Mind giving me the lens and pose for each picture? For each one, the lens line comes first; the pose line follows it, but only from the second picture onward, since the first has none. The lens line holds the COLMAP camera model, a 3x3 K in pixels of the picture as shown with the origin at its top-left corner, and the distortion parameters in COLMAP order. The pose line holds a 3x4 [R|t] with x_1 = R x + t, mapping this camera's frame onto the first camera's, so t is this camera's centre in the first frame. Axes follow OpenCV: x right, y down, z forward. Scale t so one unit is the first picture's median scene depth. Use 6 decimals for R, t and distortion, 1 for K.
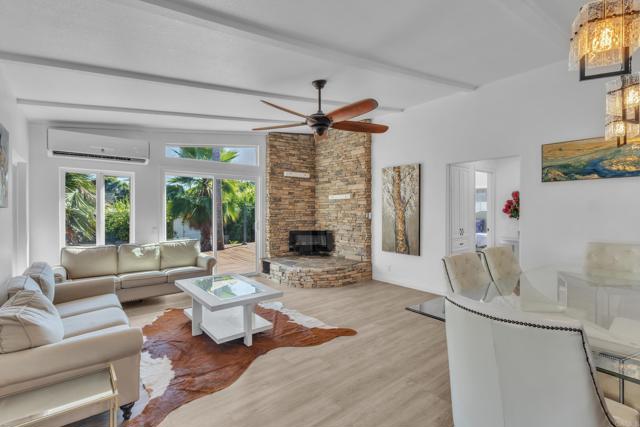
lens RADIAL K [[299.5, 0, 322.1], [0, 299.5, 210.8], [0, 0, 1]] dist [0.005615, -0.000233]
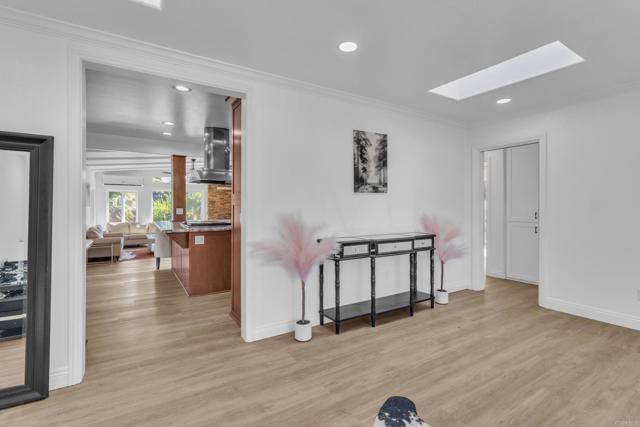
lens RADIAL K [[299.5, 0, 324.0], [0, 299.5, 209.1], [0, 0, 1]] dist [0.005615, -0.000233]
pose [[0.991949, 0.004129, -0.126569, 0.813449], [-0.003864, 0.999990, 0.002335, 0.000360], [0.126577, -0.001827, 0.991955, -0.821036]]
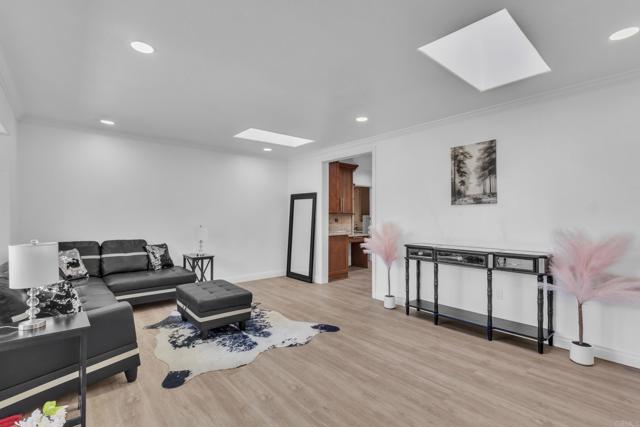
lens RADIAL K [[299.5, 0, 319.4], [0, 299.5, 215.3], [0, 0, 1]] dist [0.005615, -0.000233]
pose [[0.022589, 0.000511, -0.999745, 1.413074], [-0.004506, 0.999990, 0.000409, -0.008048], [0.999735, 0.004496, 0.022591, -0.538580]]
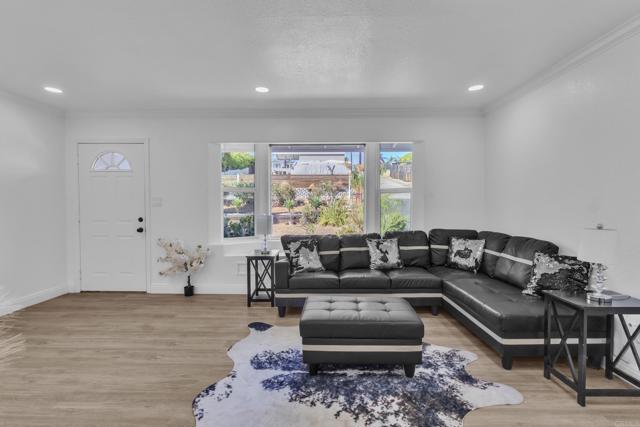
lens RADIAL K [[299.5, 0, 319.2], [0, 299.5, 210.7], [0, 0, 1]] dist [0.005615, -0.000233]
pose [[-0.751501, -0.007399, 0.659690, 0.615565], [0.002398, 0.999900, 0.013947, 0.001785], [-0.659727, 0.012064, -0.751408, -0.401794]]
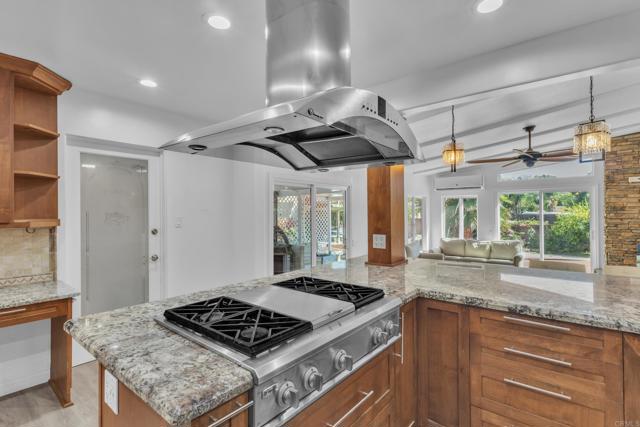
lens RADIAL K [[312.8, 0, 322.3], [0, 312.8, 216.6], [0, 0, 1]] dist [-0.000492, 0.000060]
pose [[0.196778, 0.012979, -0.980362, 0.640213], [0.001008, 0.999909, 0.013441, -0.027567], [0.980447, -0.003633, 0.196747, -0.094908]]
